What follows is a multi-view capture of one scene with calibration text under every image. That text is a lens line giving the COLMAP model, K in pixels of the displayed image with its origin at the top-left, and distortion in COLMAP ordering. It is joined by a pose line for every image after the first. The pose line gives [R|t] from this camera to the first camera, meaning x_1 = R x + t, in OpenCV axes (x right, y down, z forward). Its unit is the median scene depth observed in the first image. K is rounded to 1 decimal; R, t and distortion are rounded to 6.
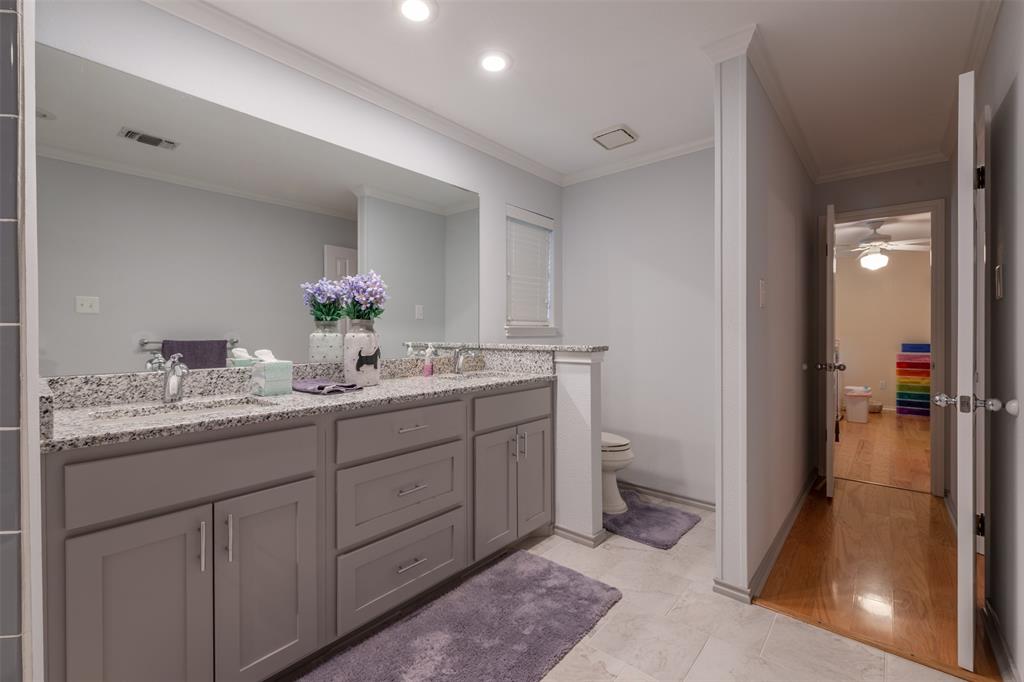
lens RADIAL K [[433.1, 0, 505.8], [0, 433.1, 334.1], [0, 0, 1]] dist [-0.002994, -0.000337]
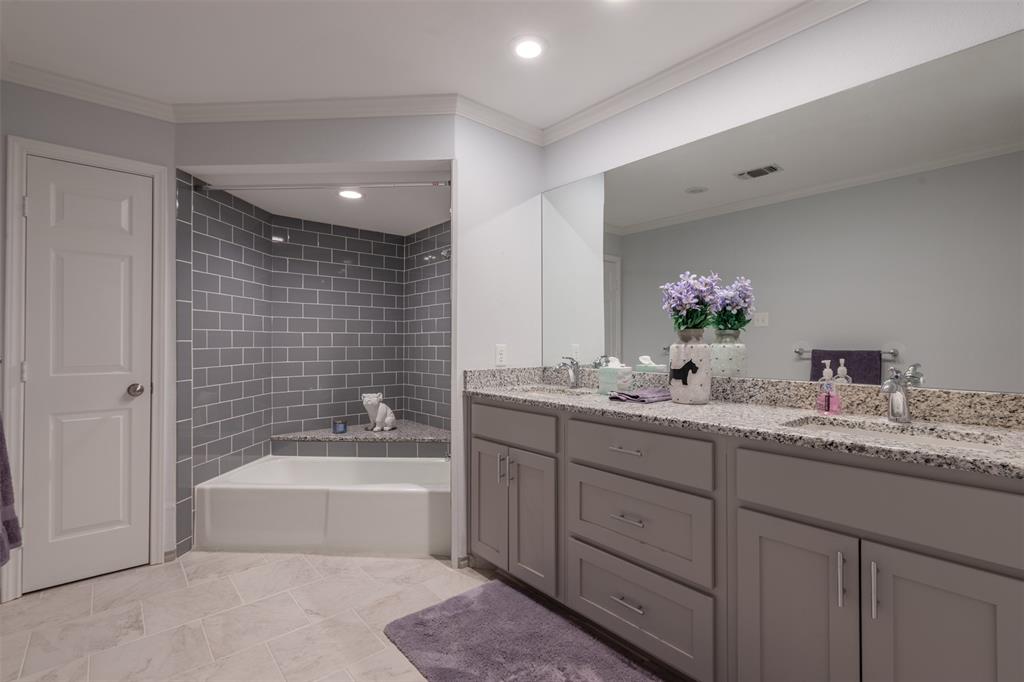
lens RADIAL K [[494.0, 0, 507.8], [0, 494.0, 341.6], [0, 0, 1]] dist [0.004147, -0.000086]
pose [[-0.167602, 0.001880, -0.985853, 0.681117], [-0.003574, 0.999990, 0.002515, -0.006941], [0.985848, 0.003945, -0.167593, 0.763107]]
